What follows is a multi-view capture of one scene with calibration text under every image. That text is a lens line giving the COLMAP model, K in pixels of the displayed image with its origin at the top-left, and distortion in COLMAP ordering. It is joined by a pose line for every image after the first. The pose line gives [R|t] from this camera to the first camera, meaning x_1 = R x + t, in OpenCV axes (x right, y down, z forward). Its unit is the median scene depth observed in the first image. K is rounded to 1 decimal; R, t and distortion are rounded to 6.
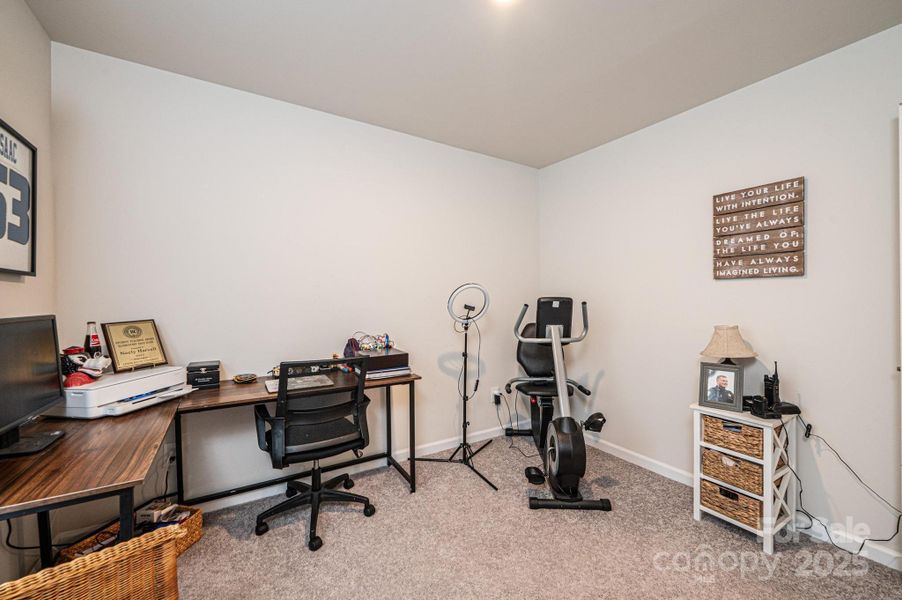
lens RADIAL K [[367.6, 0, 448.2], [0, 367.6, 300.8], [0, 0, 1]] dist [0.004080, -0.000083]
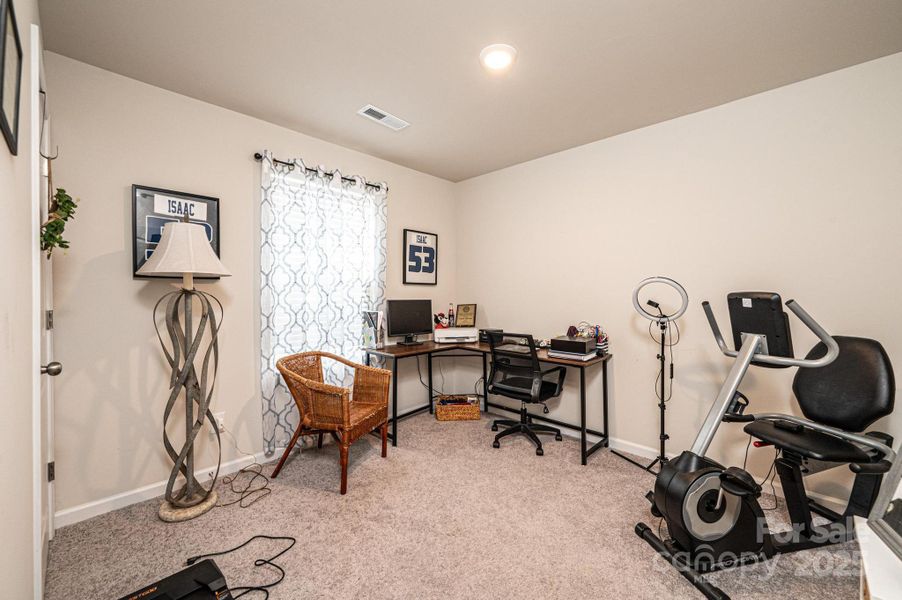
lens RADIAL K [[367.6, 0, 453.4], [0, 367.6, 297.7], [0, 0, 1]] dist [0.004080, -0.000083]
pose [[0.230924, 0.010776, -0.972912, 0.871207], [-0.009093, 0.999919, 0.008916, -0.001147], [0.972929, 0.006788, 0.231003, 0.331559]]
